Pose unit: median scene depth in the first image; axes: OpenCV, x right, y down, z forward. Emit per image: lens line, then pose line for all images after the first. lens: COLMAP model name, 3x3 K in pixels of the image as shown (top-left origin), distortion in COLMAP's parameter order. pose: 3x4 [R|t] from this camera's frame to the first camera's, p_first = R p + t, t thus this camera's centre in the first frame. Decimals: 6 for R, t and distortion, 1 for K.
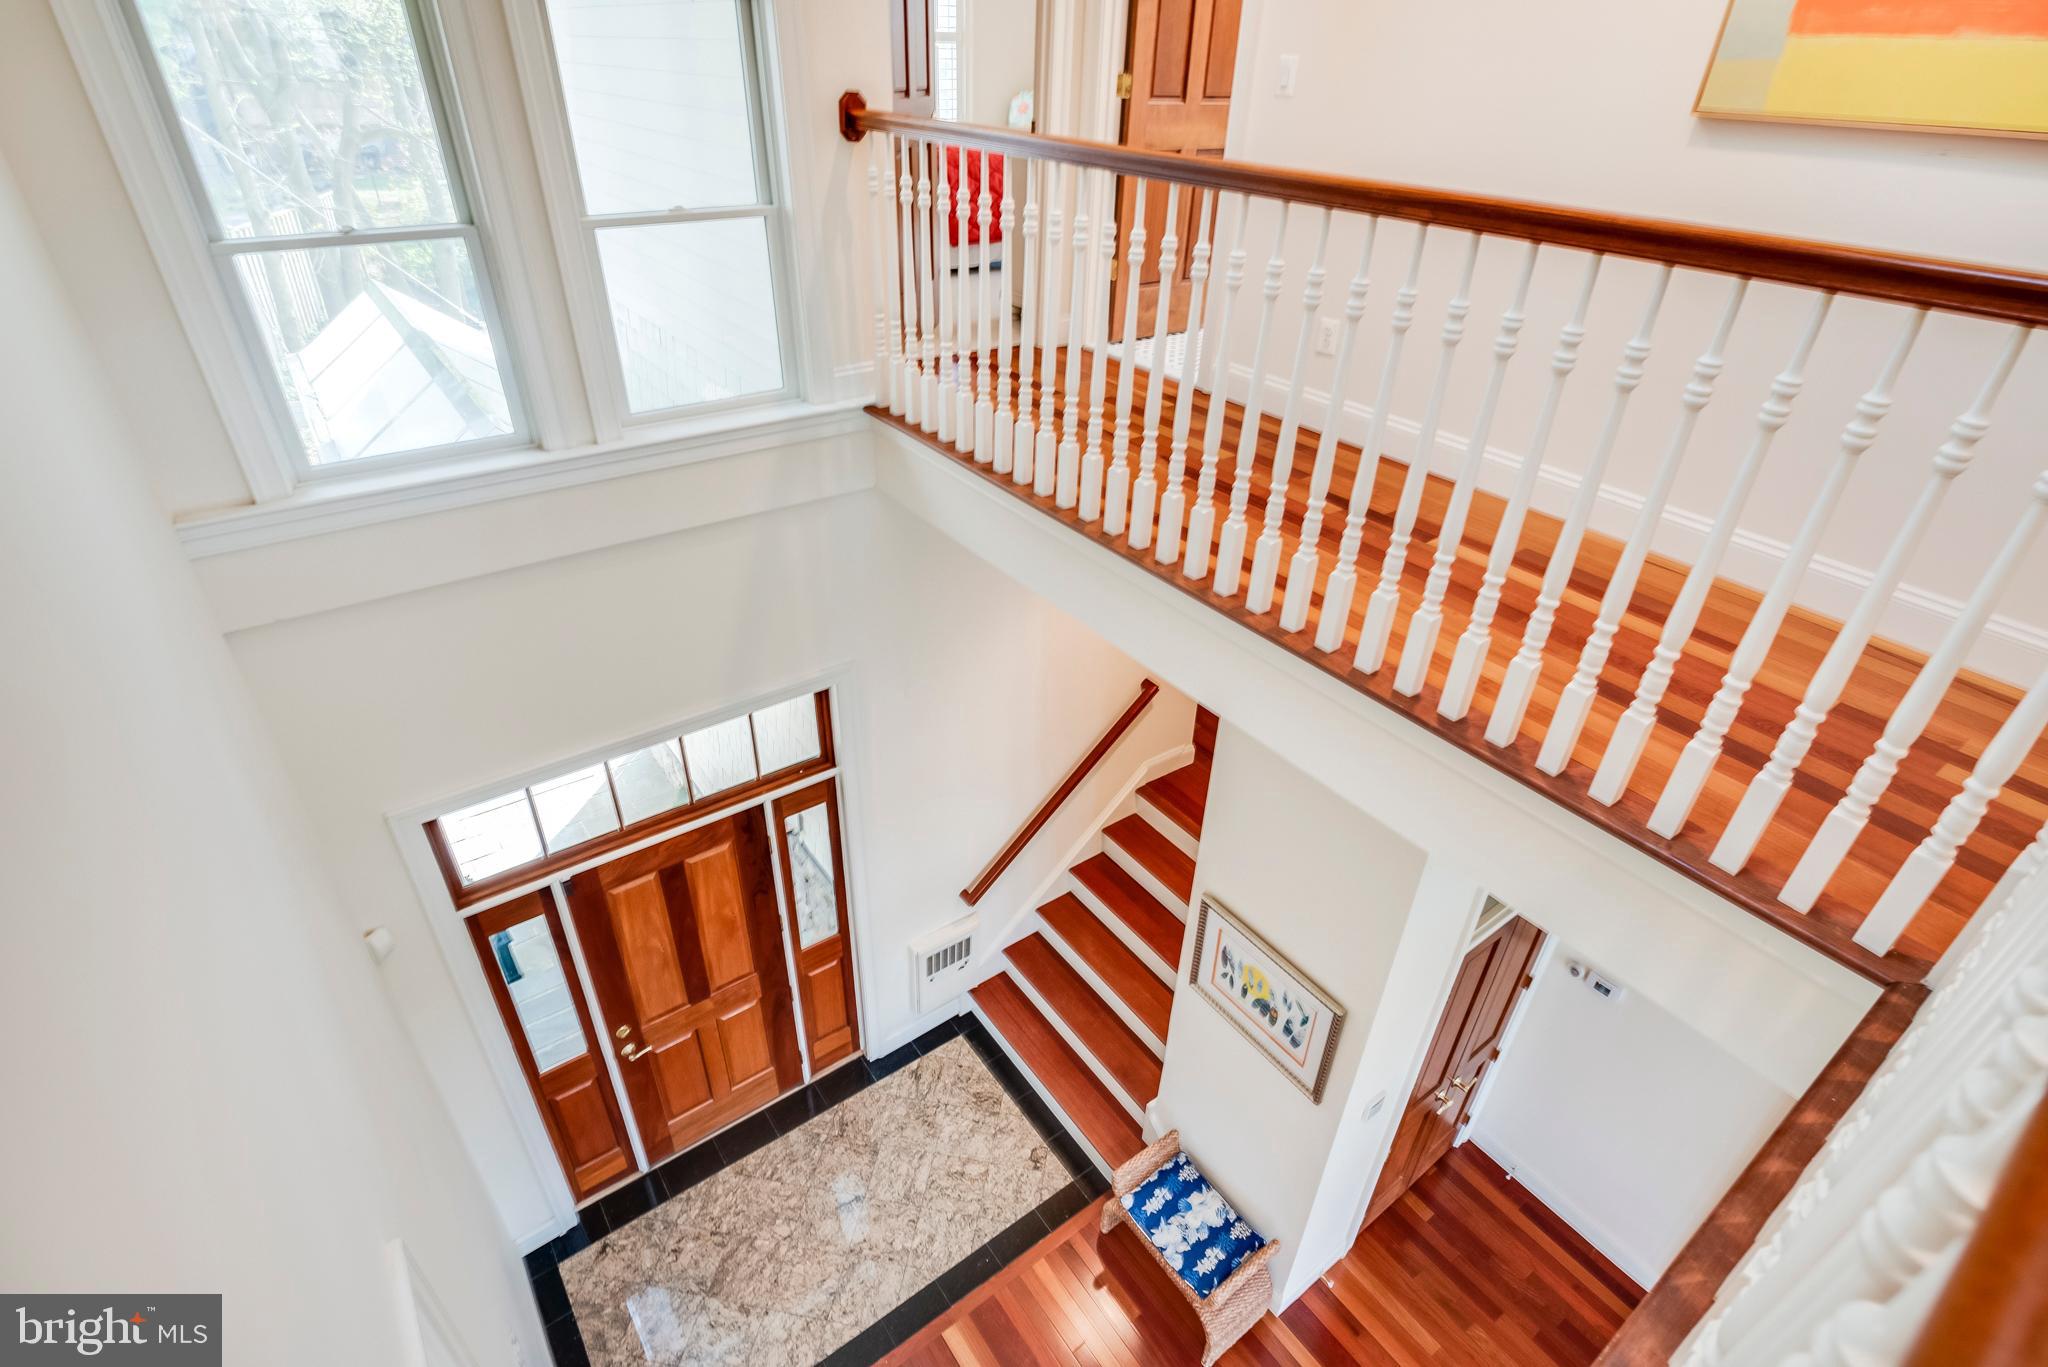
lens RADIAL K [[983.1, 0, 1027.8], [0, 983.1, 684.9], [0, 0, 1]] dist [-0.005827, -0.003240]
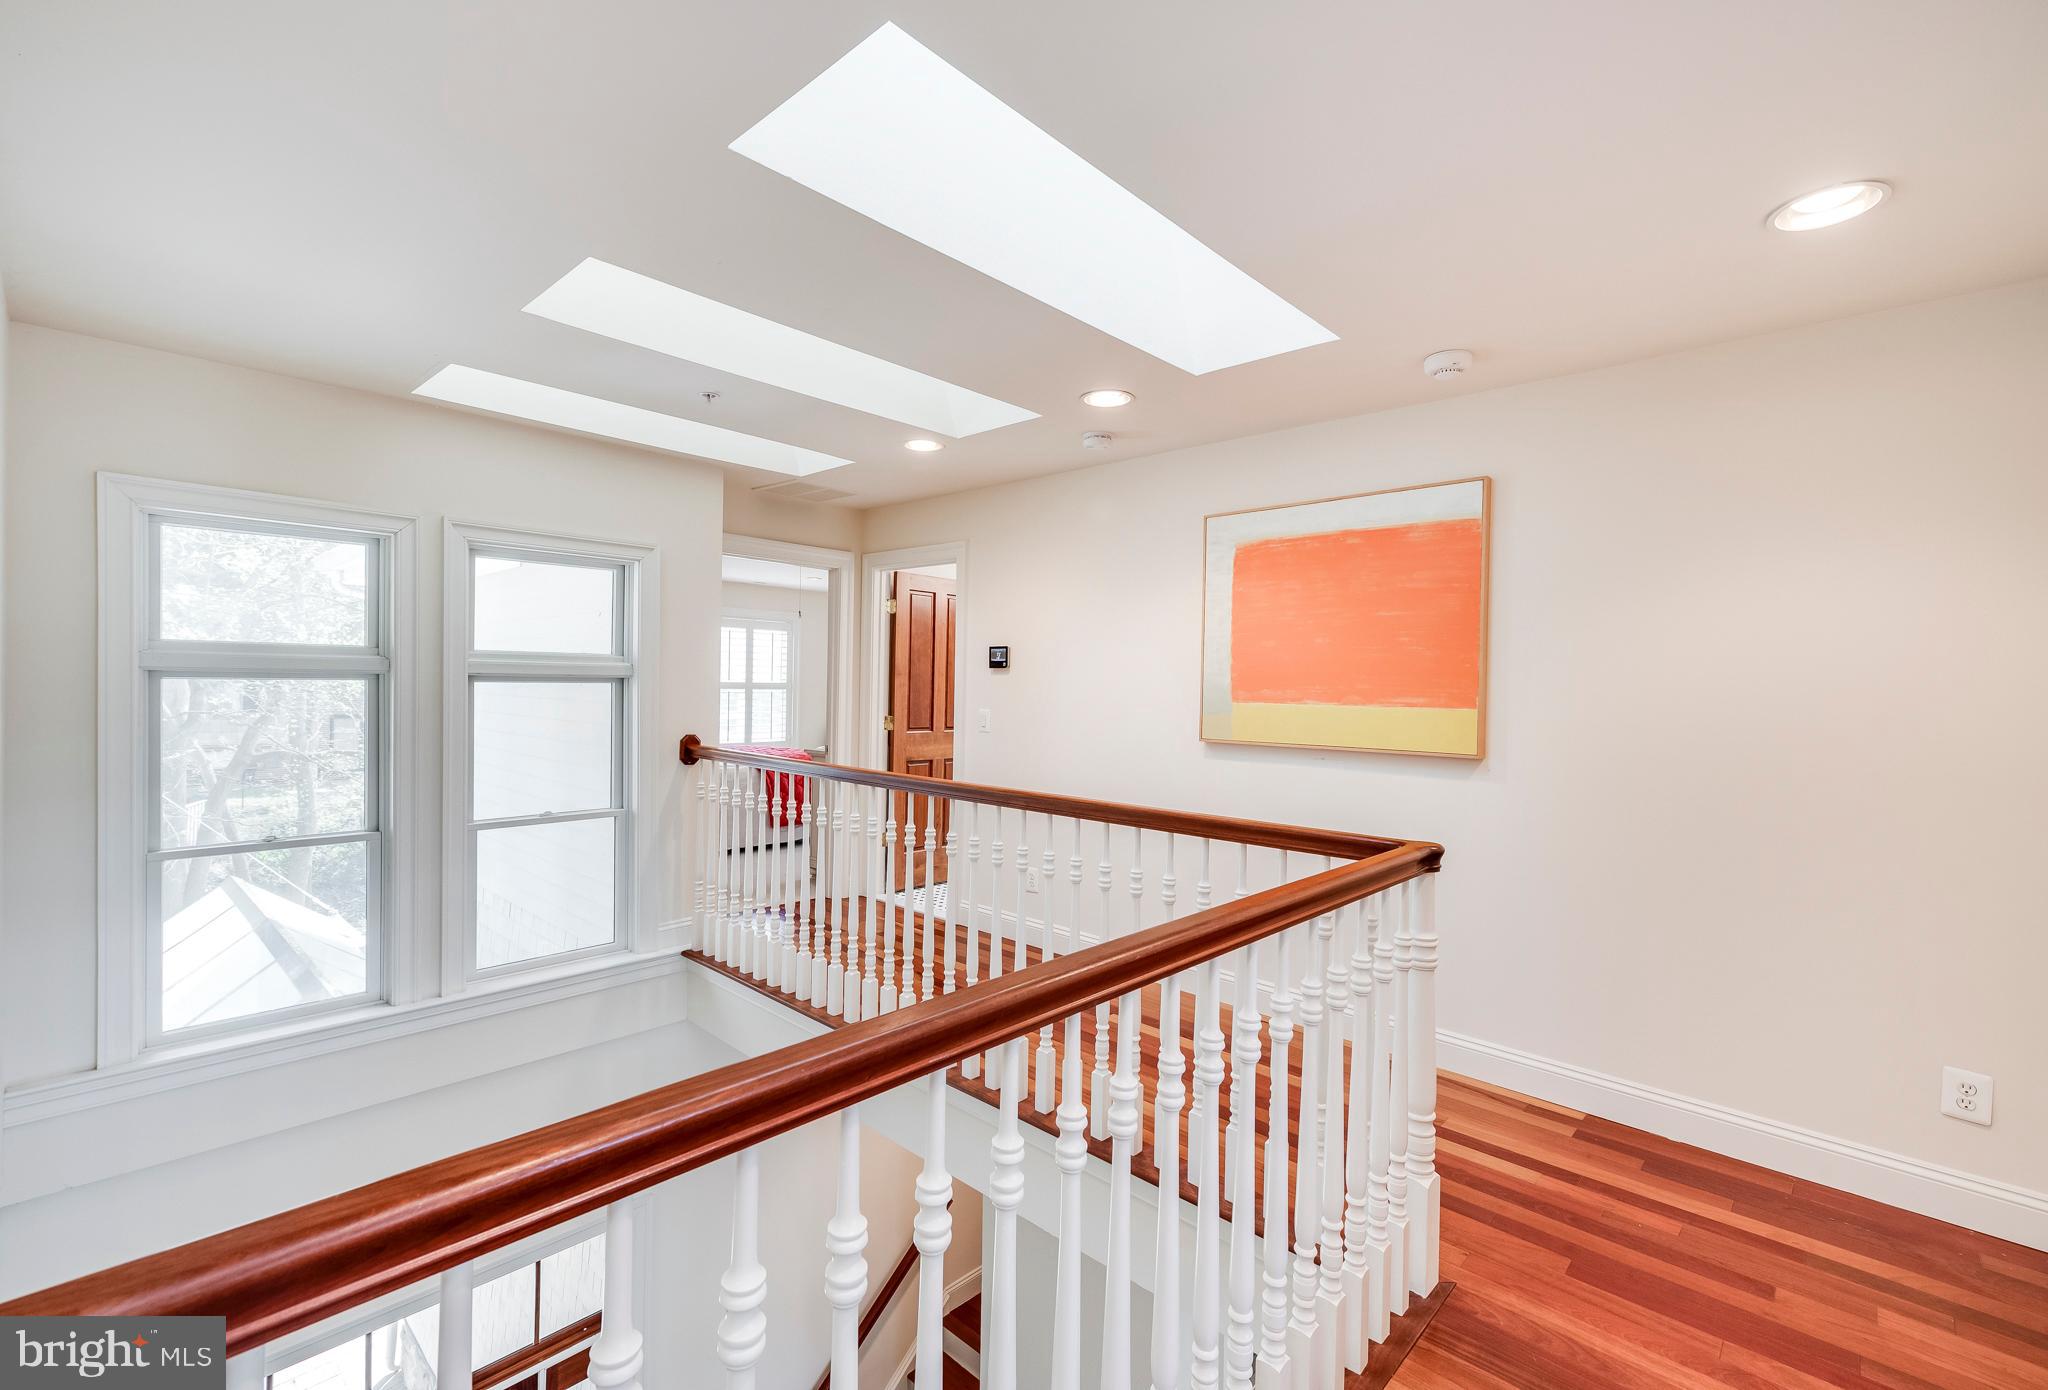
lens RADIAL K [[887.8, 0, 1027.9], [0, 887.8, 690.0], [0, 0, 1]] dist [-0.001848, 0.000097]
pose [[0.981722, -0.012888, 0.189882, 0.056008], [0.112405, 0.844369, -0.523839, 0.075863], [-0.153579, 0.535608, 0.830384, -0.184416]]
